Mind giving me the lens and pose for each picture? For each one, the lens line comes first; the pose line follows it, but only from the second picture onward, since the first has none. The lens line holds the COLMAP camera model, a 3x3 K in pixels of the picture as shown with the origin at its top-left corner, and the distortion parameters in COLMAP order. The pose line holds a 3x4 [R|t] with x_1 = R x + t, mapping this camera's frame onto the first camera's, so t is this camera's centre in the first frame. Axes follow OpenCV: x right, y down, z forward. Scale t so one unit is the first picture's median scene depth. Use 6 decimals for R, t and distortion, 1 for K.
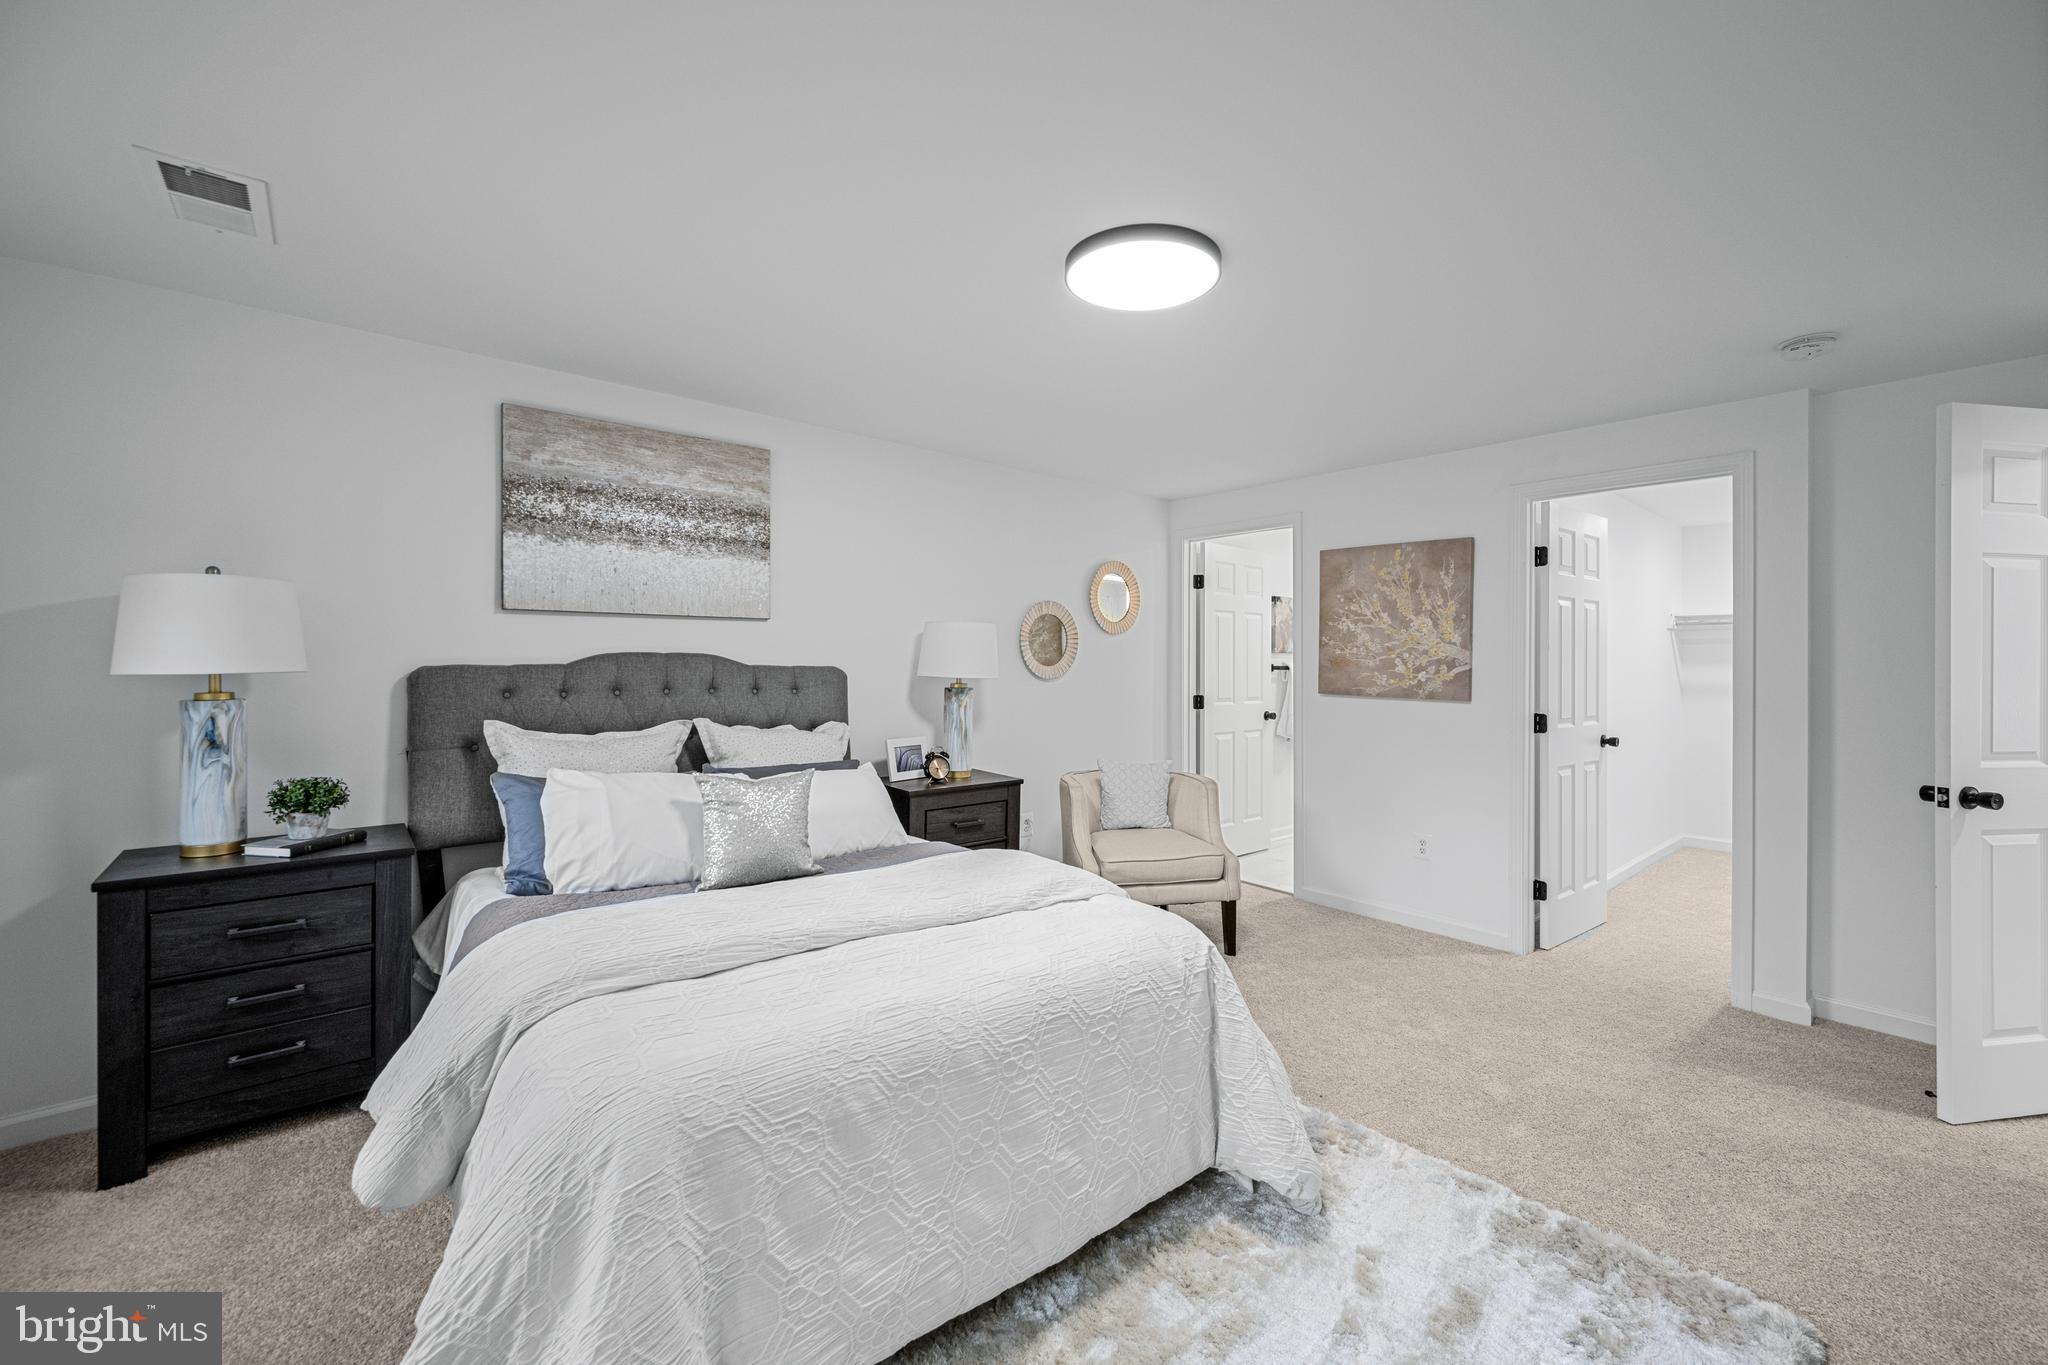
lens RADIAL K [[830.9, 0, 1023.6], [0, 830.9, 672.7], [0, 0, 1]] dist [0.009930, -0.000190]
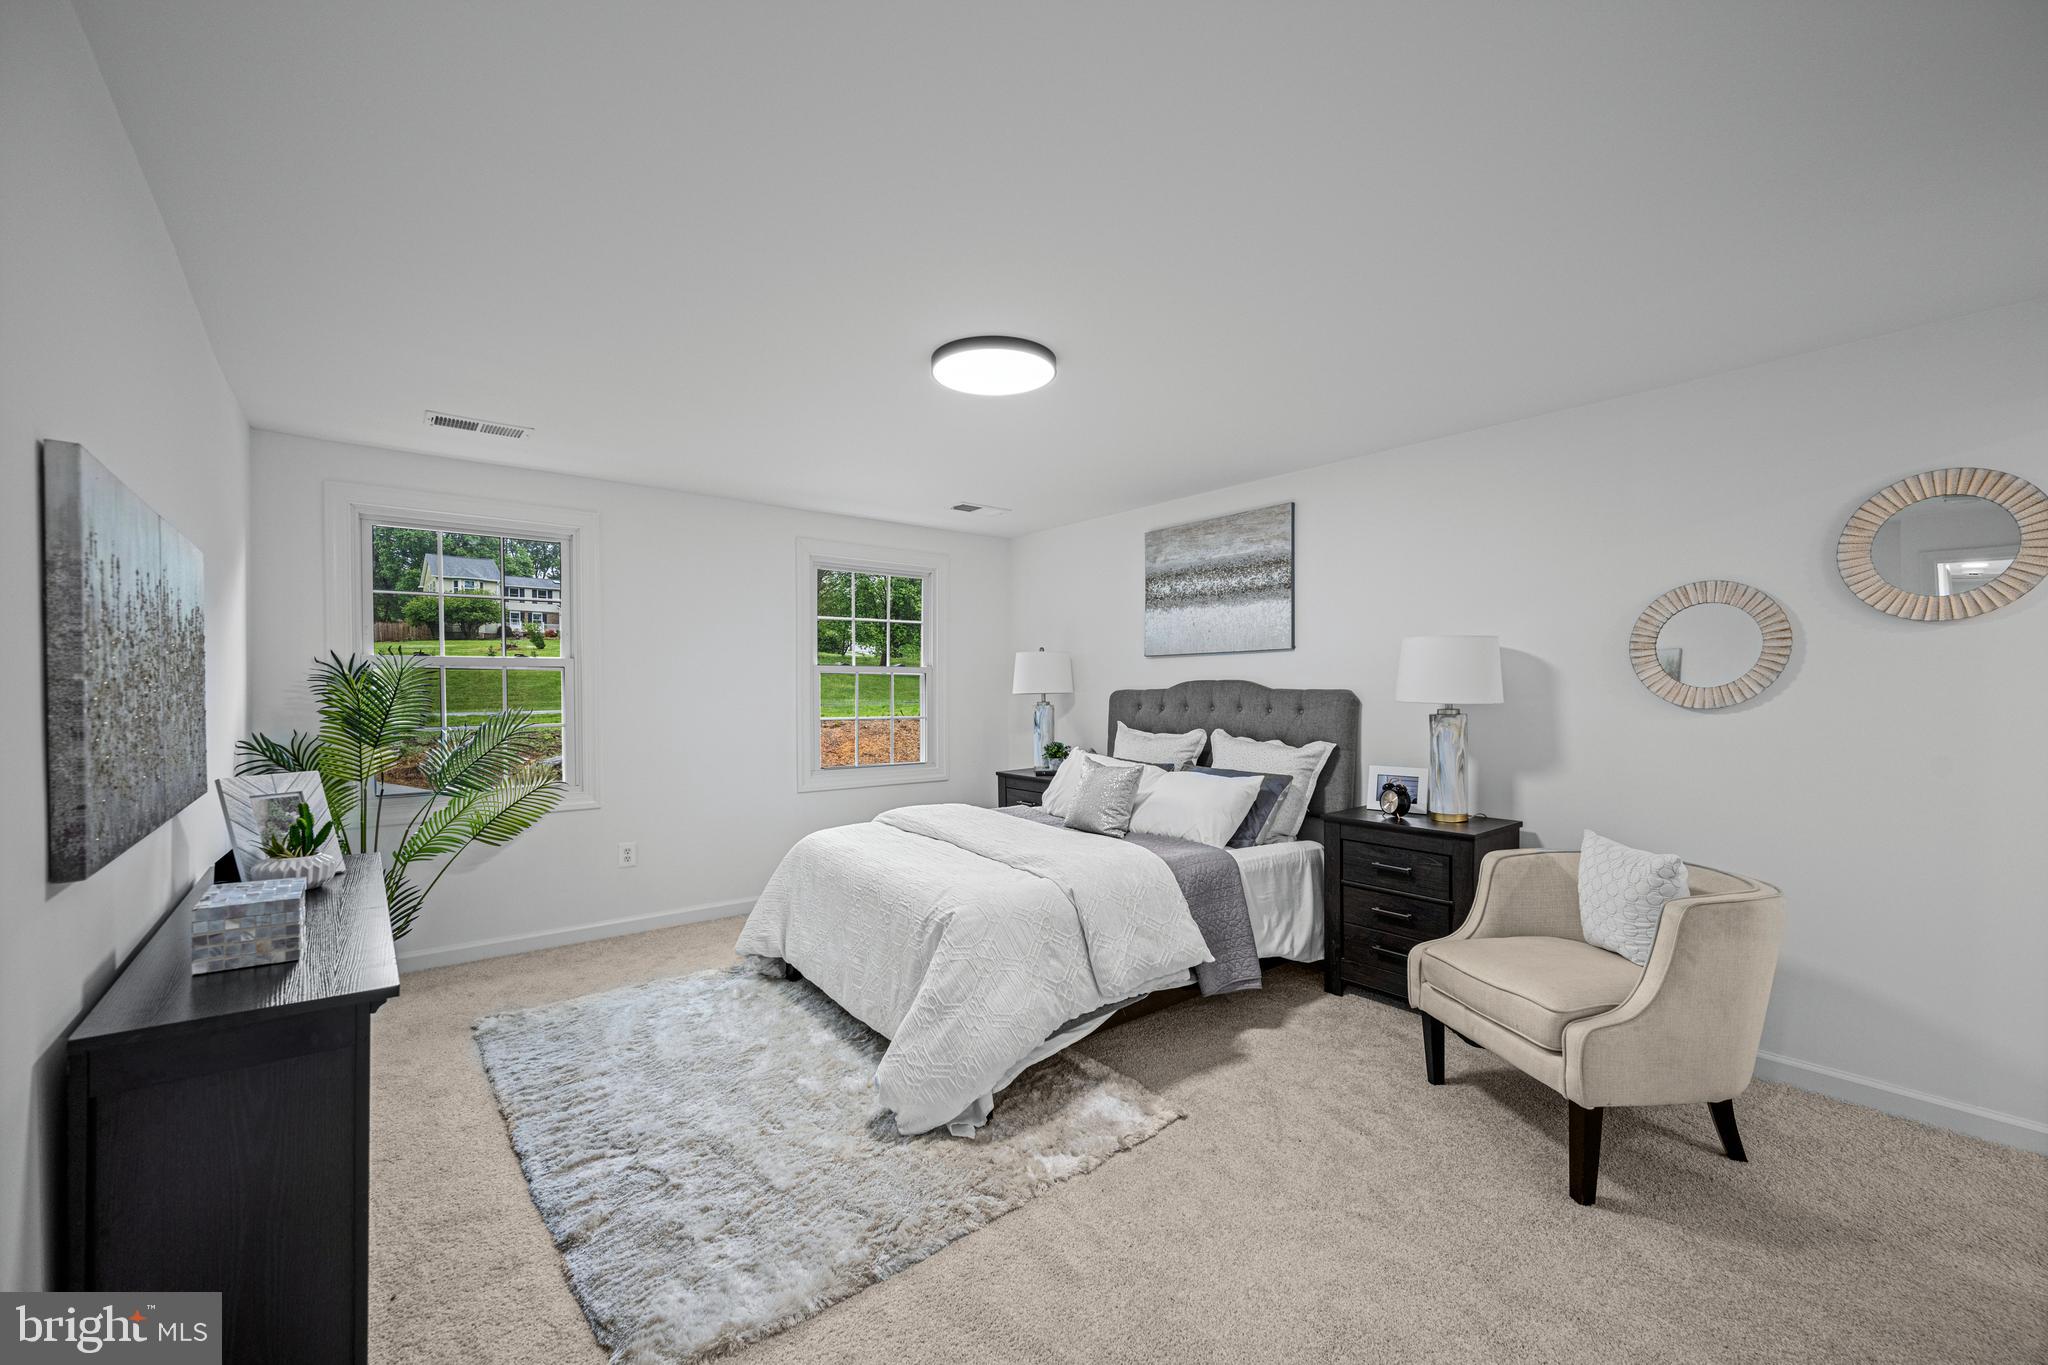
lens RADIAL K [[830.9, 0, 1018.5], [0, 830.9, 680.0], [0, 0, 1]] dist [0.009930, -0.000190]
pose [[-0.027815, -0.011425, -0.999548, 0.935288], [-0.000437, 0.999935, -0.011417, -0.008458], [0.999613, 0.000120, -0.027818, 0.711235]]
